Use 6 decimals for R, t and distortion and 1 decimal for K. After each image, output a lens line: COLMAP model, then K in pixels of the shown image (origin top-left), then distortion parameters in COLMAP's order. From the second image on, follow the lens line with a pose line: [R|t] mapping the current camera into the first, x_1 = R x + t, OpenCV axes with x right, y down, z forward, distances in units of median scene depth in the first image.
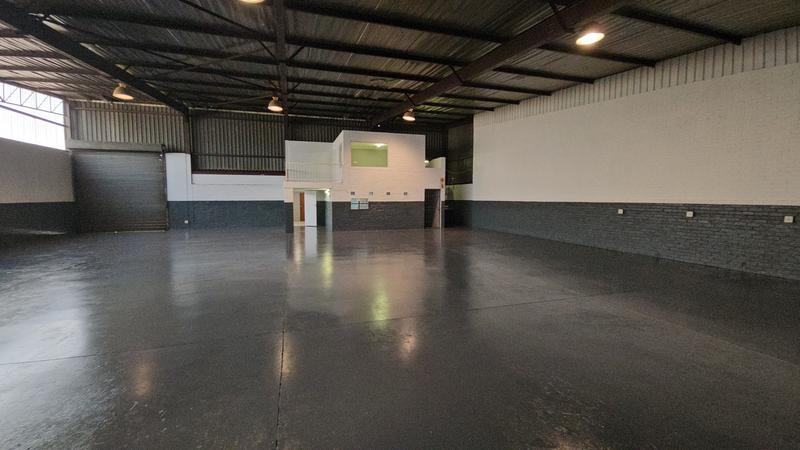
lens RADIAL K [[331.0, 0, 386.8], [0, 331.0, 221.2], [0, 0, 1]] dist [0.003095, -0.000036]
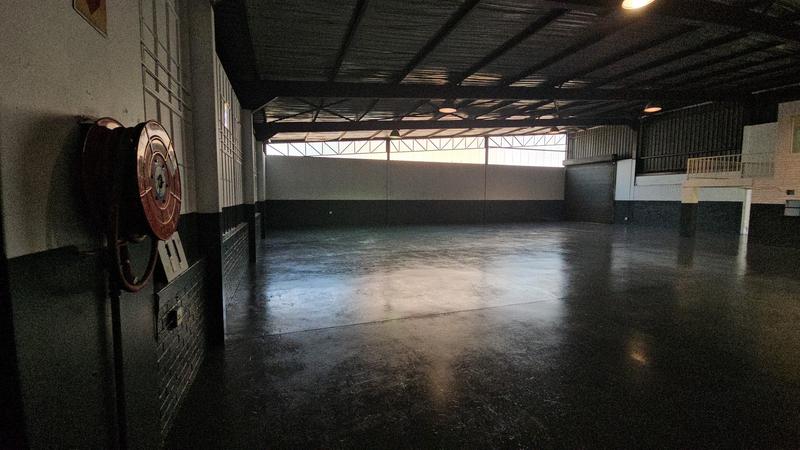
lens RADIAL K [[323.9, 0, 391.6], [0, 323.9, 222.8], [0, 0, 1]] dist [0.002905, -0.006727]
pose [[0.022452, 0.080867, -0.996472, 0.504791], [-0.075330, 0.994027, 0.078971, -0.010740], [0.996906, 0.073291, 0.028409, 0.154622]]
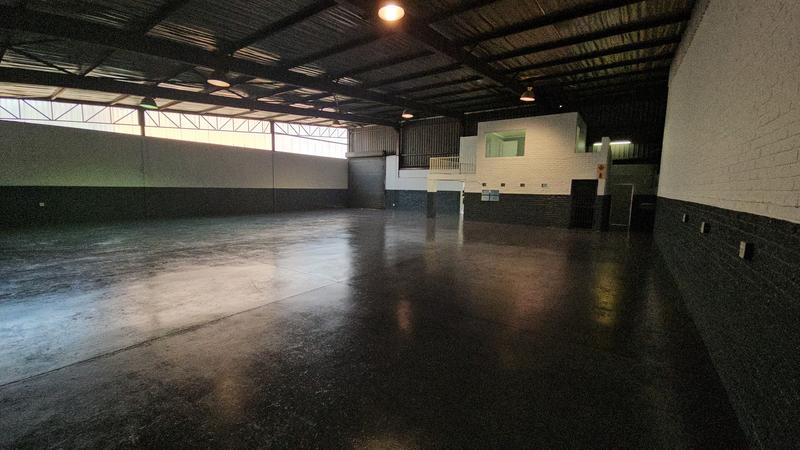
lens RADIAL K [[323.9, 0, 391.6], [0, 323.9, 222.8], [0, 0, 1]] dist [0.002905, -0.006727]
pose [[0.594462, 0.097961, -0.798135, 0.491016], [-0.076010, 0.994953, 0.065504, -0.010940], [0.800523, 0.021727, 0.598908, 0.176388]]
